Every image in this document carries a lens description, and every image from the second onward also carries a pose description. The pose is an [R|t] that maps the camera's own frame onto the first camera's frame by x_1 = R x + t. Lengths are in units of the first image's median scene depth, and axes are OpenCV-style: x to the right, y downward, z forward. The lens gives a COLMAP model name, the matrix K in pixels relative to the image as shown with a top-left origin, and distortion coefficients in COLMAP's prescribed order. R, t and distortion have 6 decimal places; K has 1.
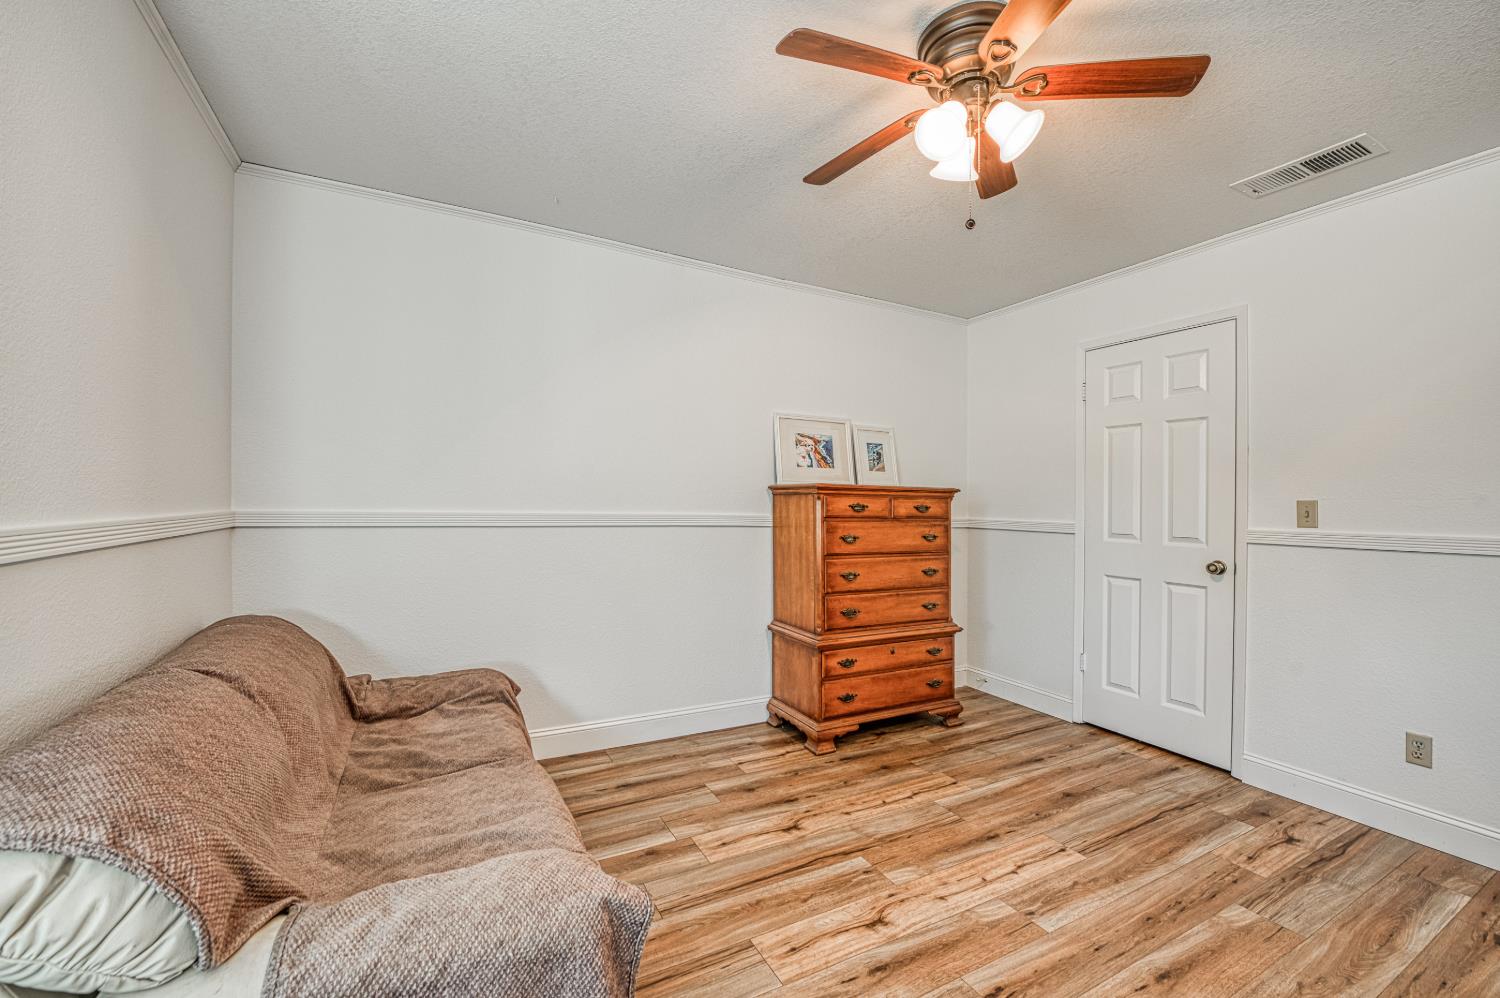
lens RADIAL K [[595.3, 0, 742.6], [0, 595.3, 505.5], [0, 0, 1]] dist [-0.000835, -0.003292]
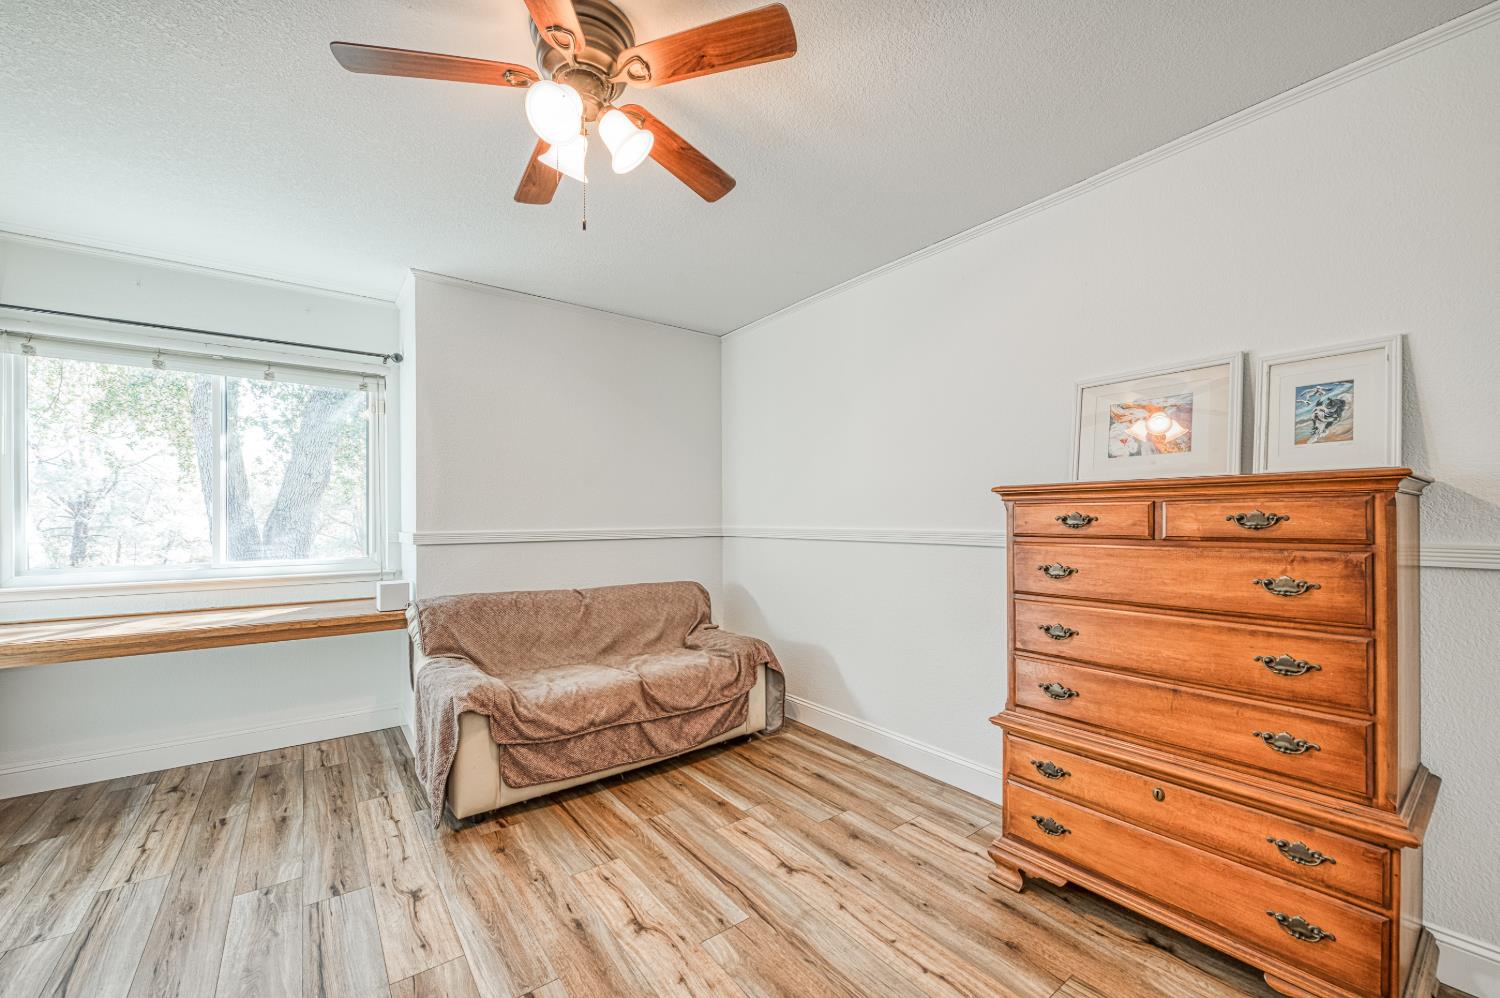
lens RADIAL K [[595.3, 0, 769.4], [0, 595.3, 525.3], [0, 0, 1]] dist [-0.000835, -0.003292]
pose [[0.182270, -0.007912, -0.983217, 0.732701], [0.000893, 0.999969, -0.007881, 0.013034], [0.983248, 0.000558, 0.182271, 0.593837]]
